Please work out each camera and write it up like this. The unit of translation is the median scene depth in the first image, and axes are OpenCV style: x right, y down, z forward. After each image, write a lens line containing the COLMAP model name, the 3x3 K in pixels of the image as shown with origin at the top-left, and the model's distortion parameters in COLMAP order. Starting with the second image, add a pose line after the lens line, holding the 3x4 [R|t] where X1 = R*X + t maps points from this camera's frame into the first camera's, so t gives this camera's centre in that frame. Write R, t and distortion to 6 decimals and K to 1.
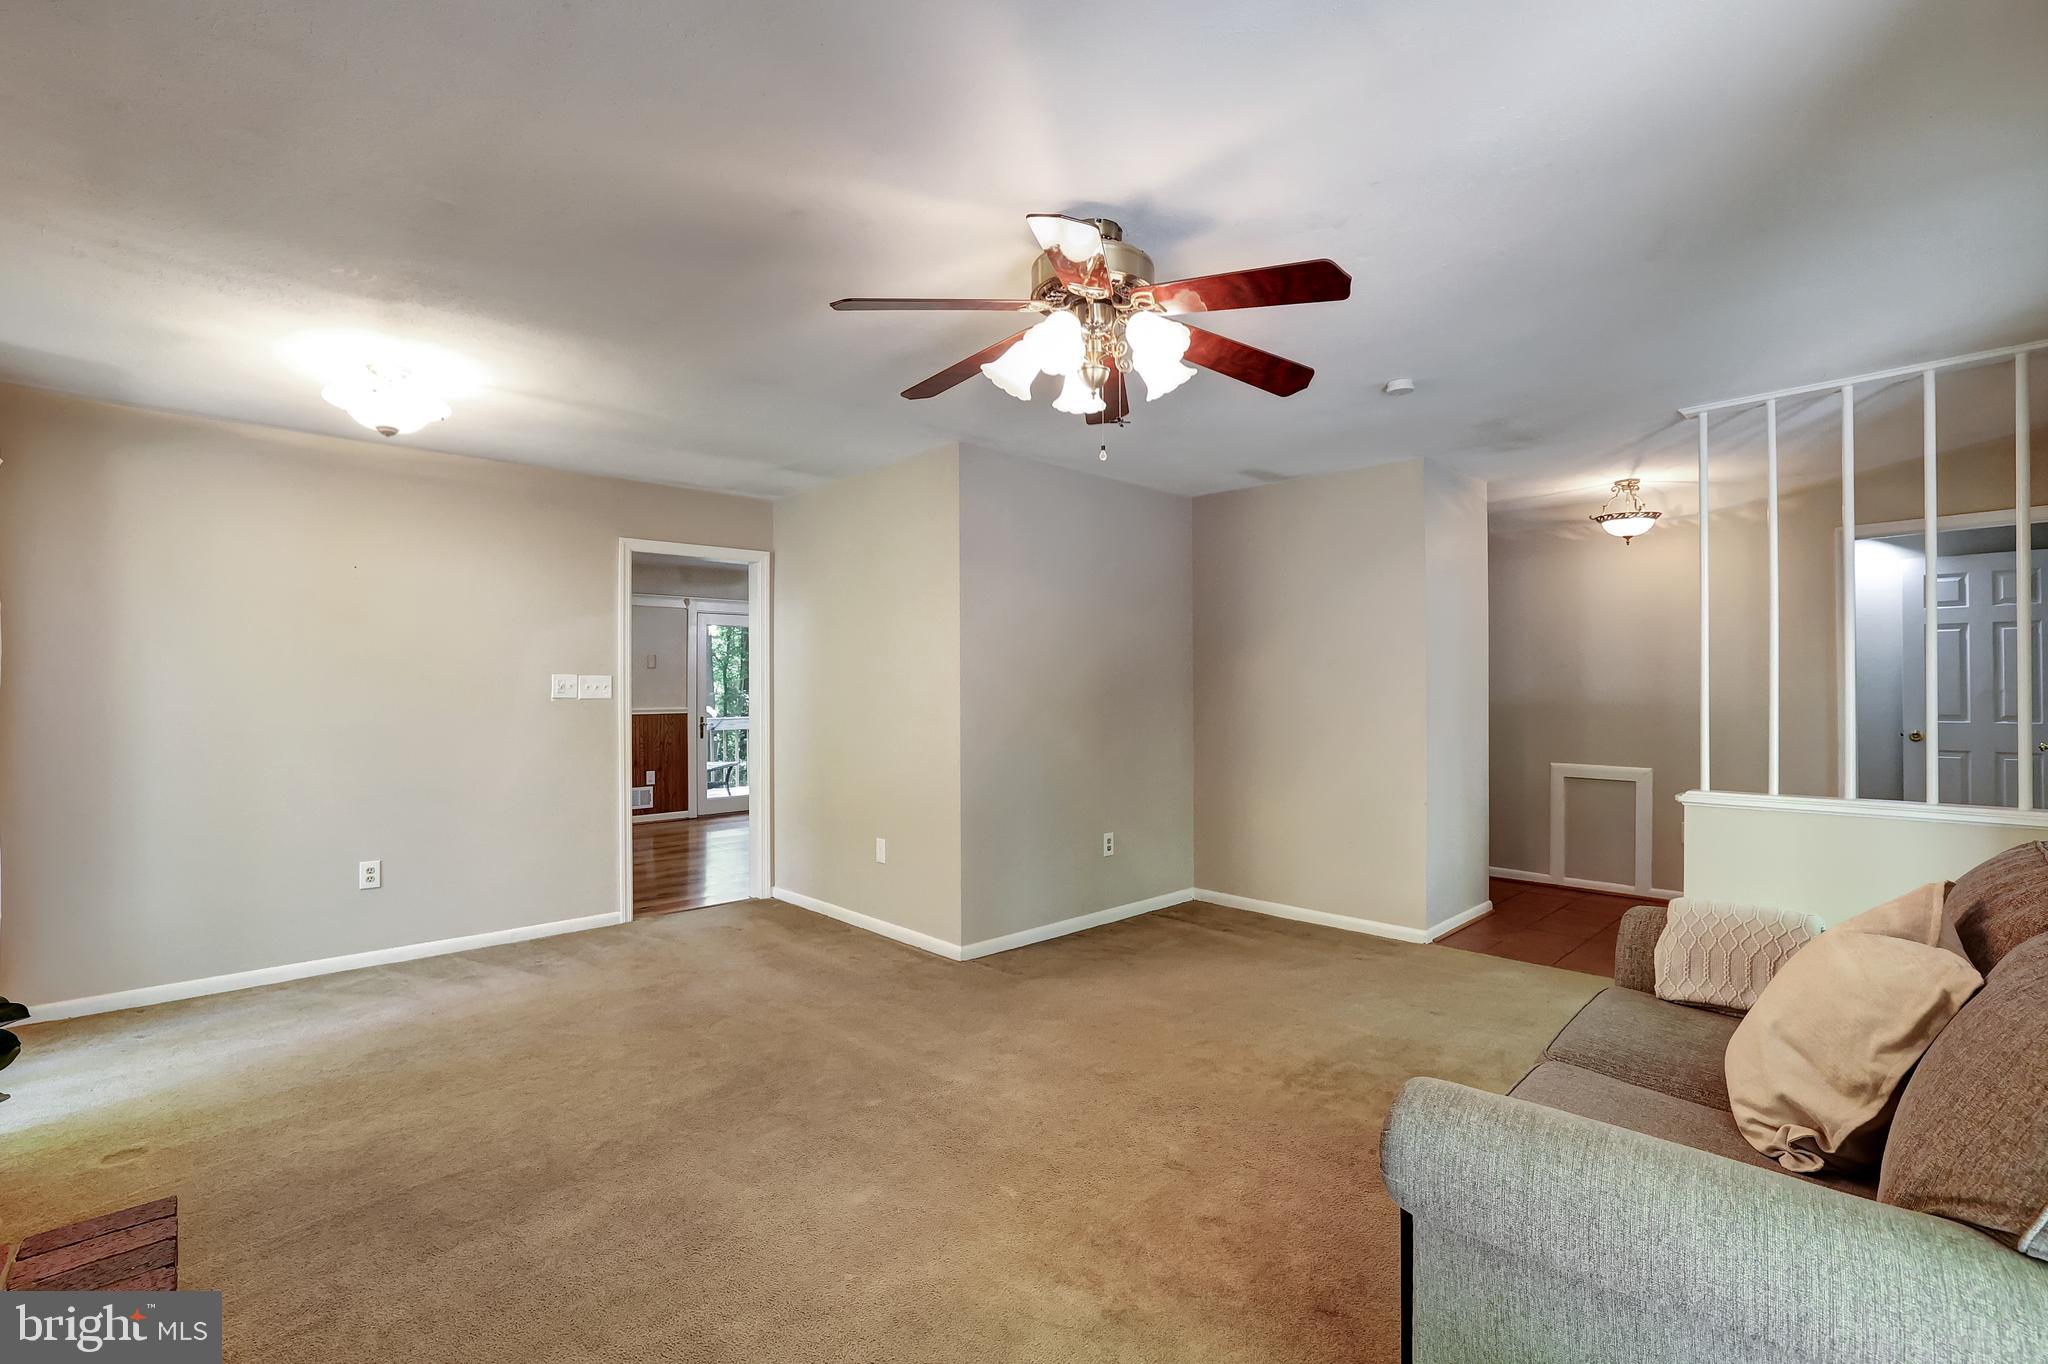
lens RADIAL K [[890.4, 0, 1026.8], [0, 890.4, 680.5], [0, 0, 1]] dist [-0.045049, 0.017246]
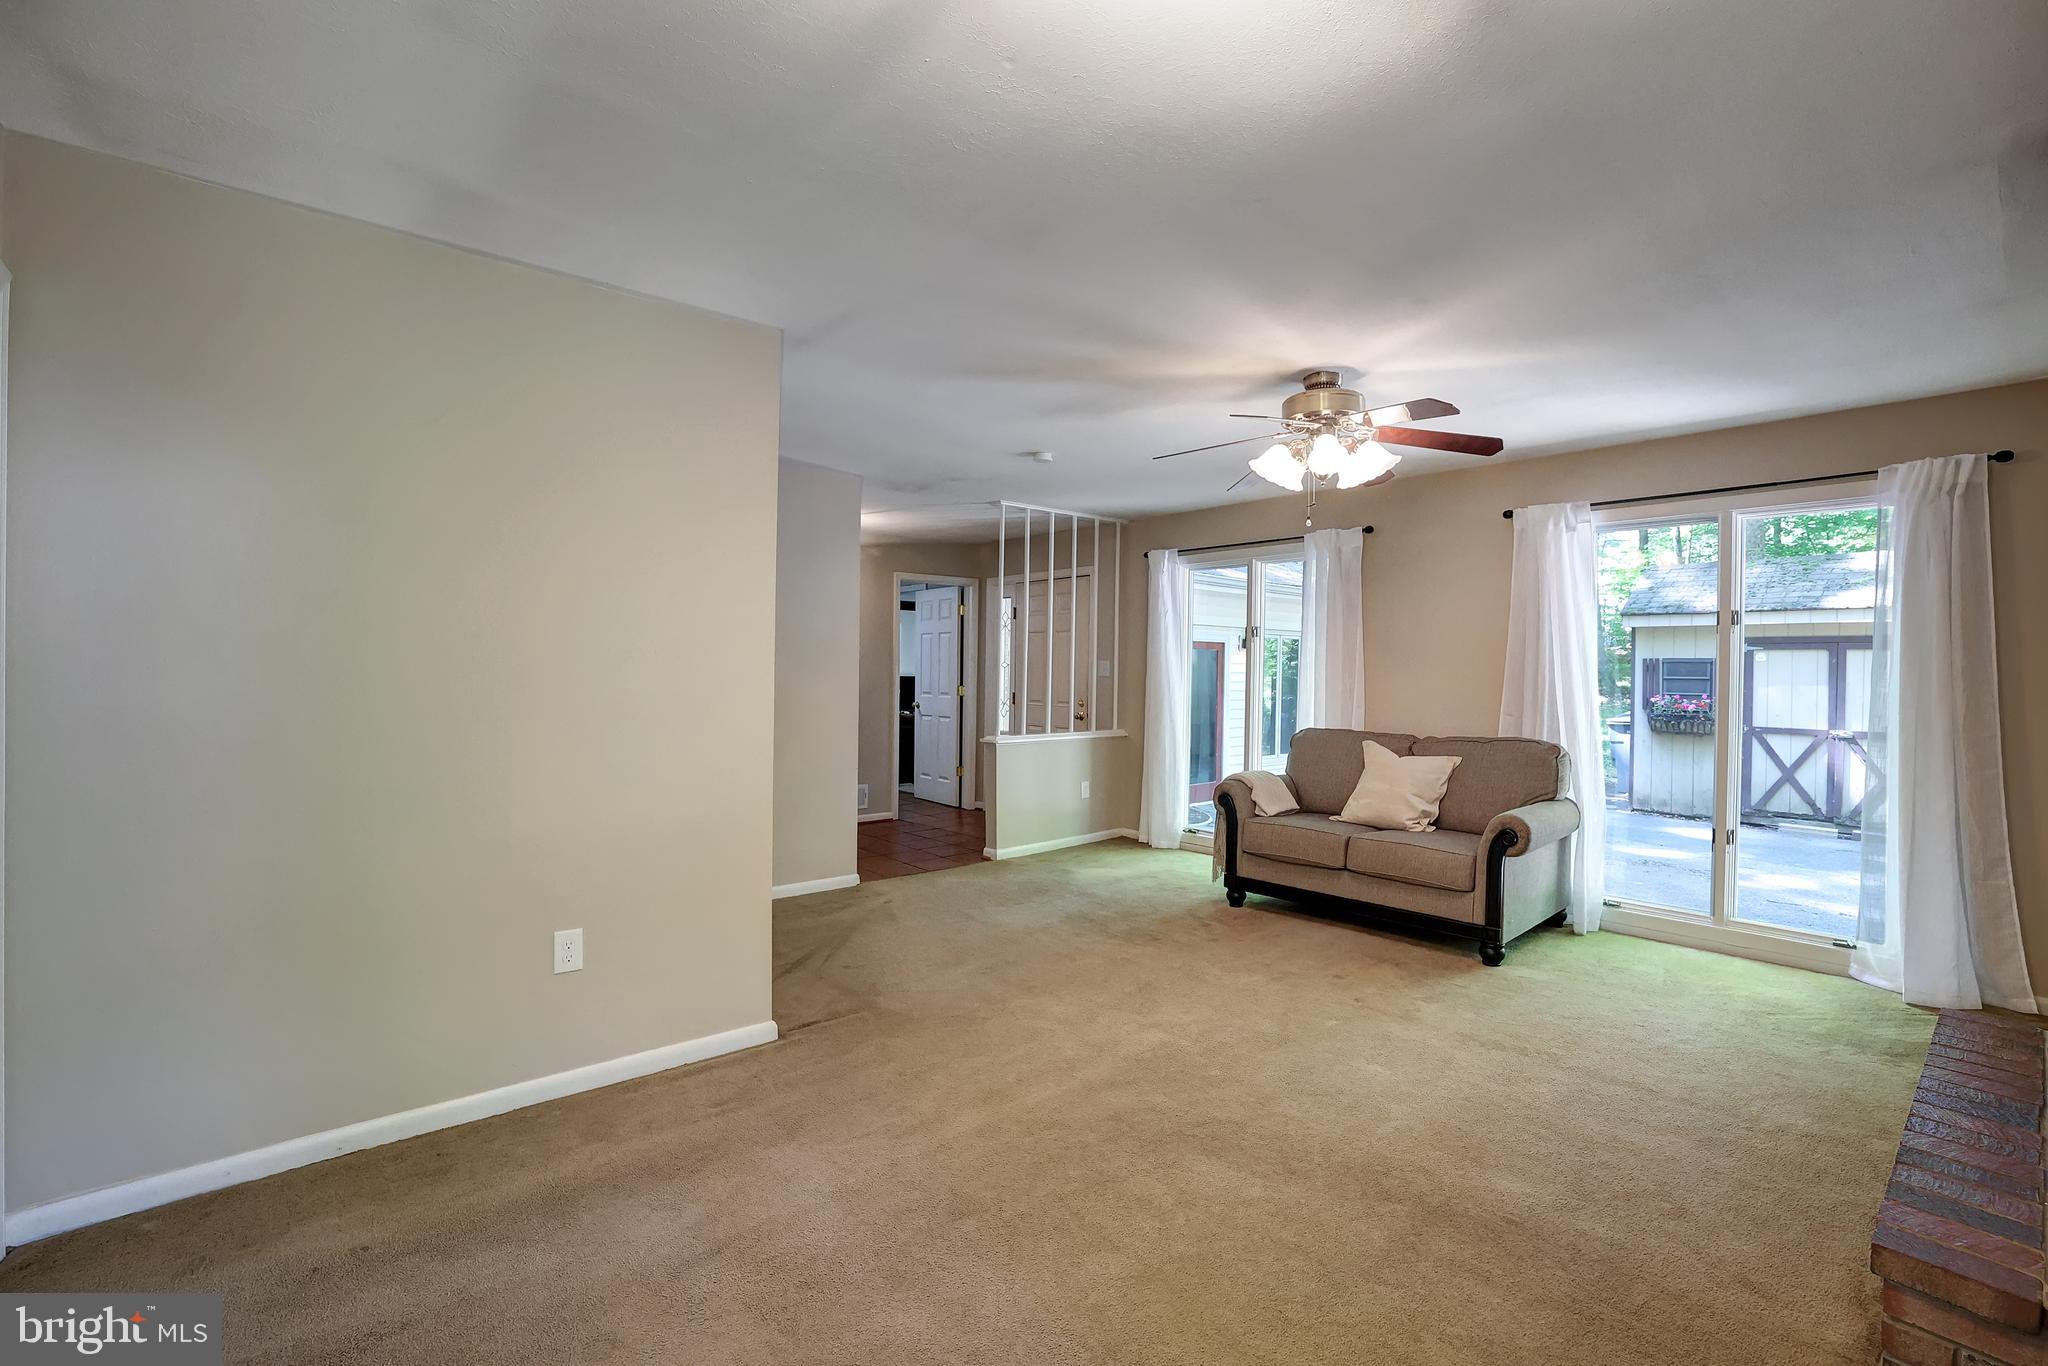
lens RADIAL K [[890.4, 0, 1026.8], [0, 890.4, 681.5], [0, 0, 1]] dist [-0.045049, 0.017246]
pose [[0.058800, -0.007395, 0.998242, -0.980474], [-0.022842, 0.999701, 0.008751, 0.008146], [-0.998008, -0.023317, 0.058614, 0.932184]]
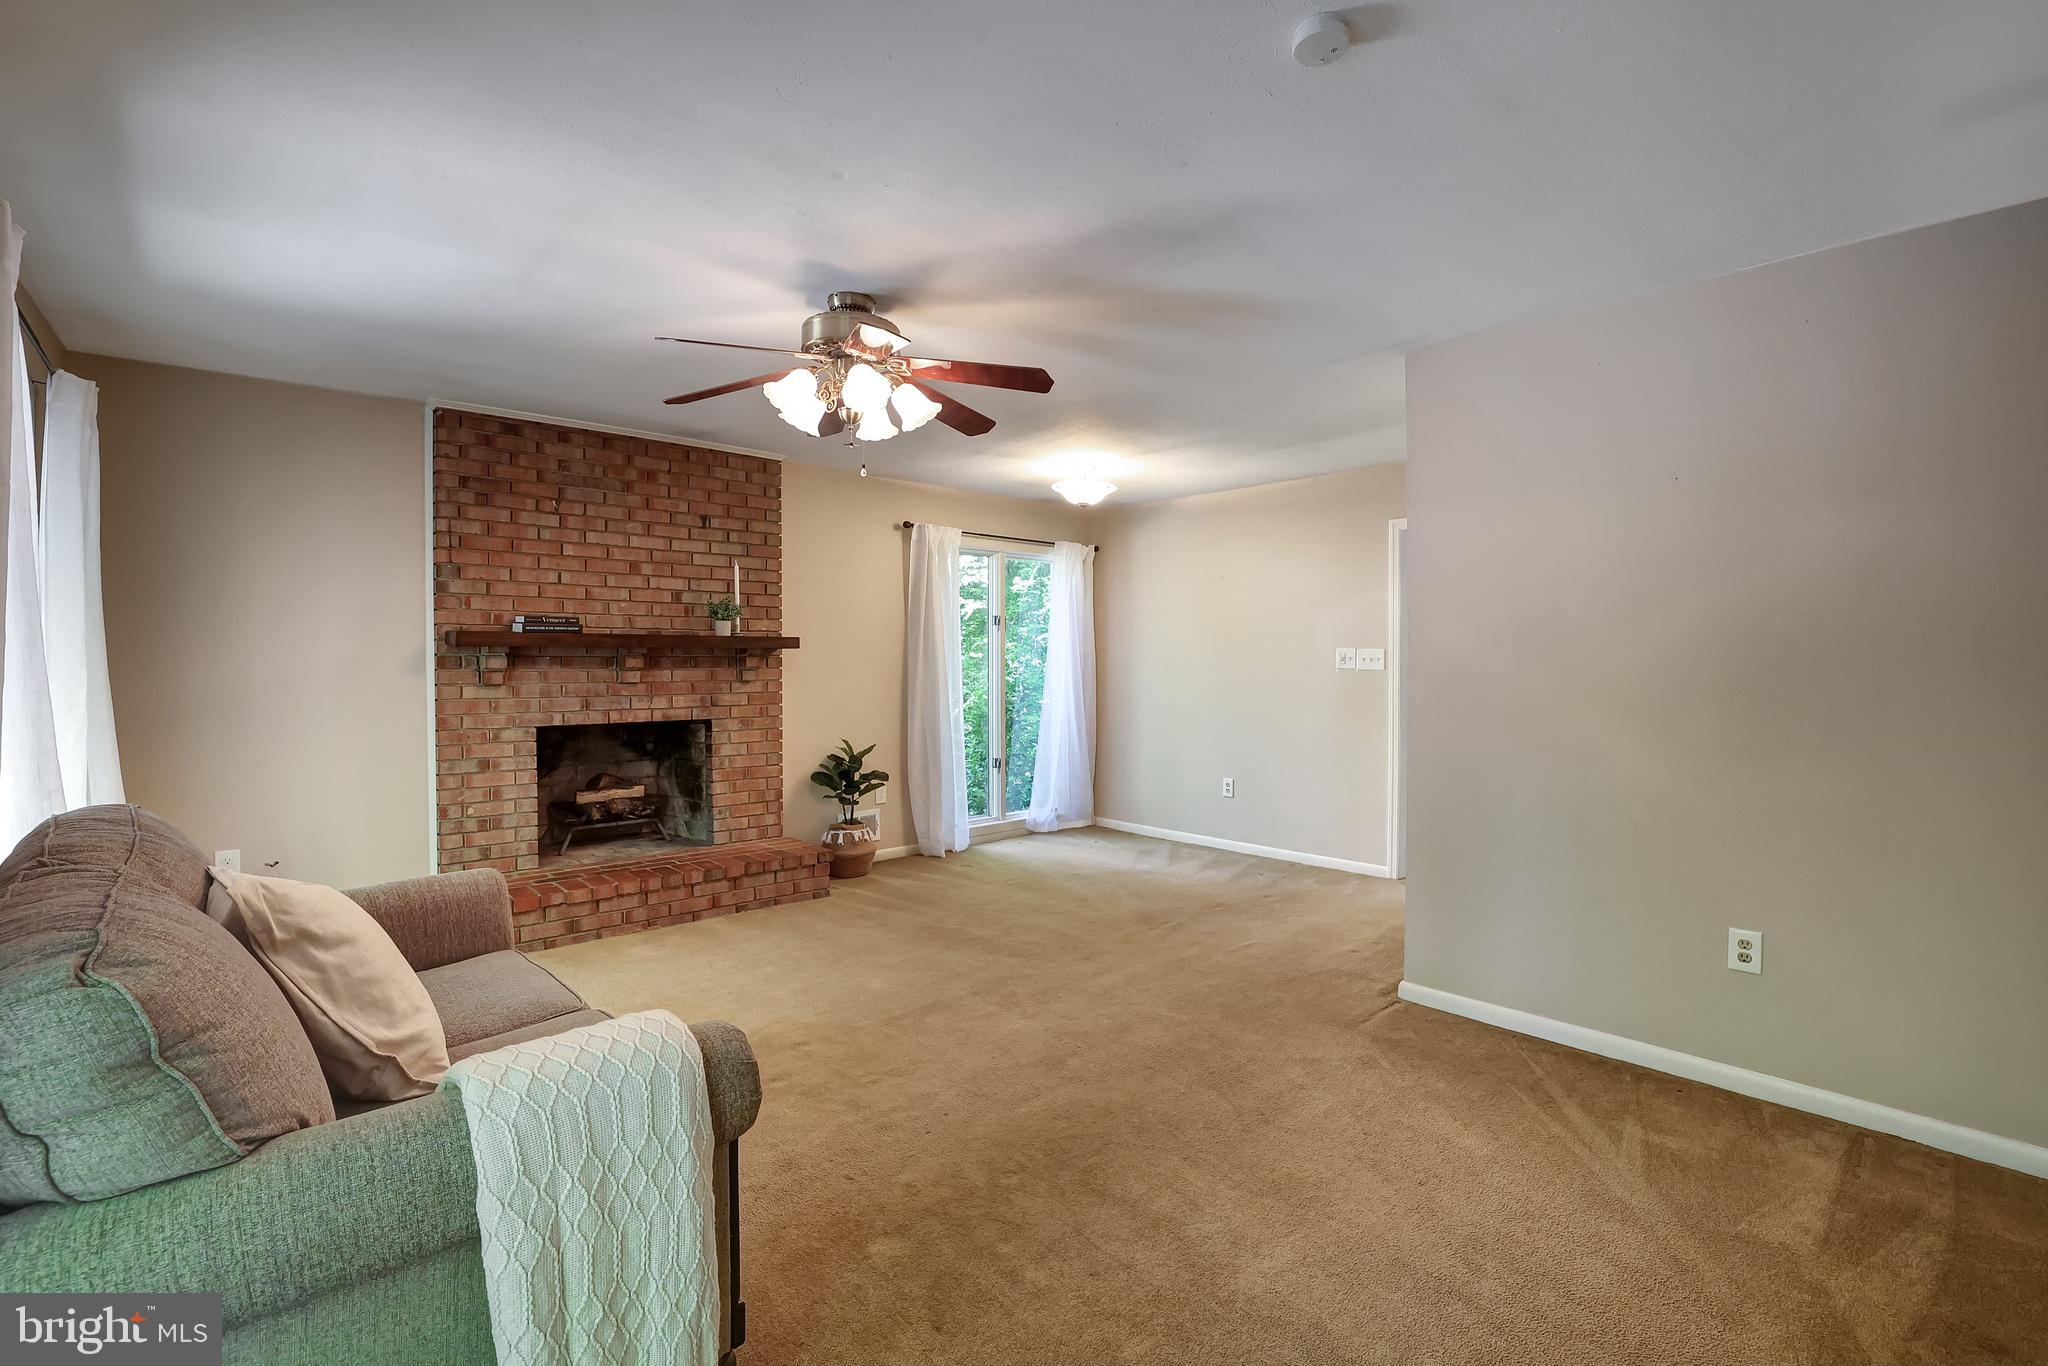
lens RADIAL K [[890.4, 0, 1026.8], [0, 890.4, 681.5], [0, 0, 1]] dist [-0.045049, 0.017246]
pose [[-0.019181, 0.021500, -0.999585, 0.888395], [0.013063, 0.999689, 0.021251, 0.009541], [0.999731, -0.012650, -0.019456, 0.838911]]
